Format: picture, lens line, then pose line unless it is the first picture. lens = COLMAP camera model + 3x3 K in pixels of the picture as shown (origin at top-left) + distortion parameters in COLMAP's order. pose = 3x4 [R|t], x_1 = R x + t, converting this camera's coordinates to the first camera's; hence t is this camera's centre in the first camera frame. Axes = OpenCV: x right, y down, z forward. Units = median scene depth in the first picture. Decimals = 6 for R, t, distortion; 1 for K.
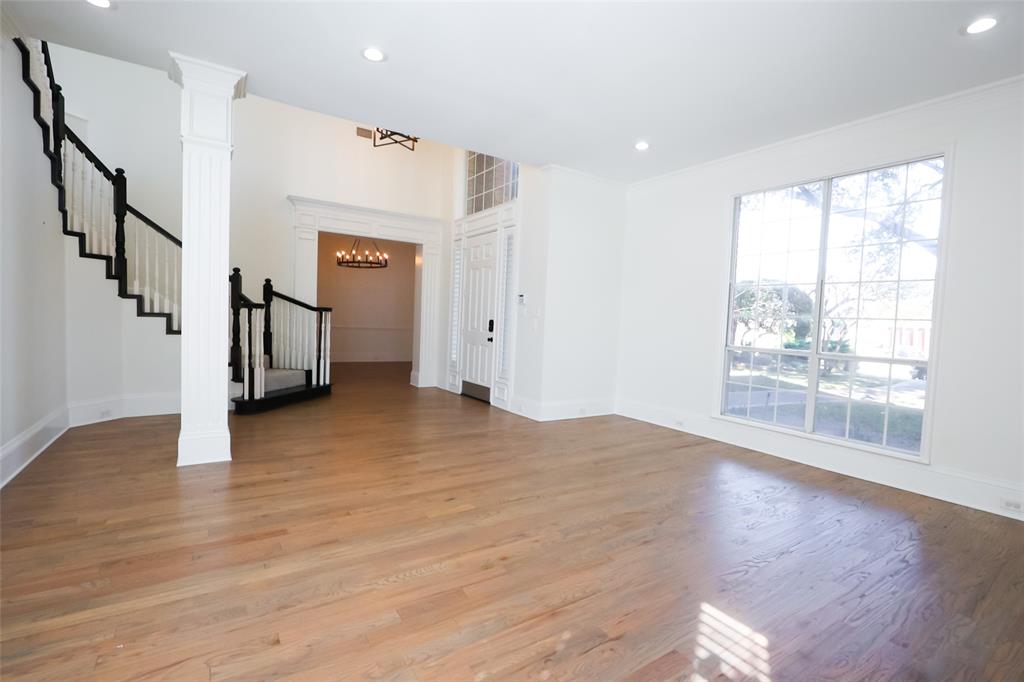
lens RADIAL K [[464.8, 0, 512.3], [0, 464.8, 330.9], [0, 0, 1]] dist [-0.013673, -0.000186]
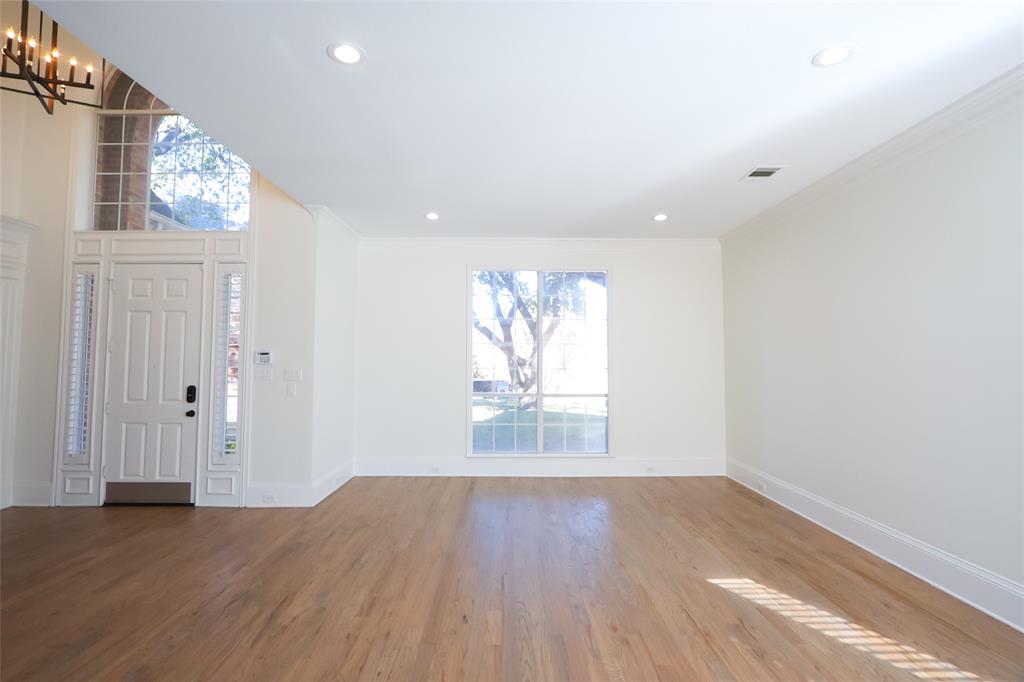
lens RADIAL K [[452.0, 0, 510.5], [0, 452.0, 329.8], [0, 0, 1]] dist [-0.020850, -0.000188]
pose [[0.550793, 0.022274, 0.834344, -0.356730], [0.045685, 0.997341, -0.056785, -0.049013], [-0.833390, 0.069394, 0.548311, 0.209287]]
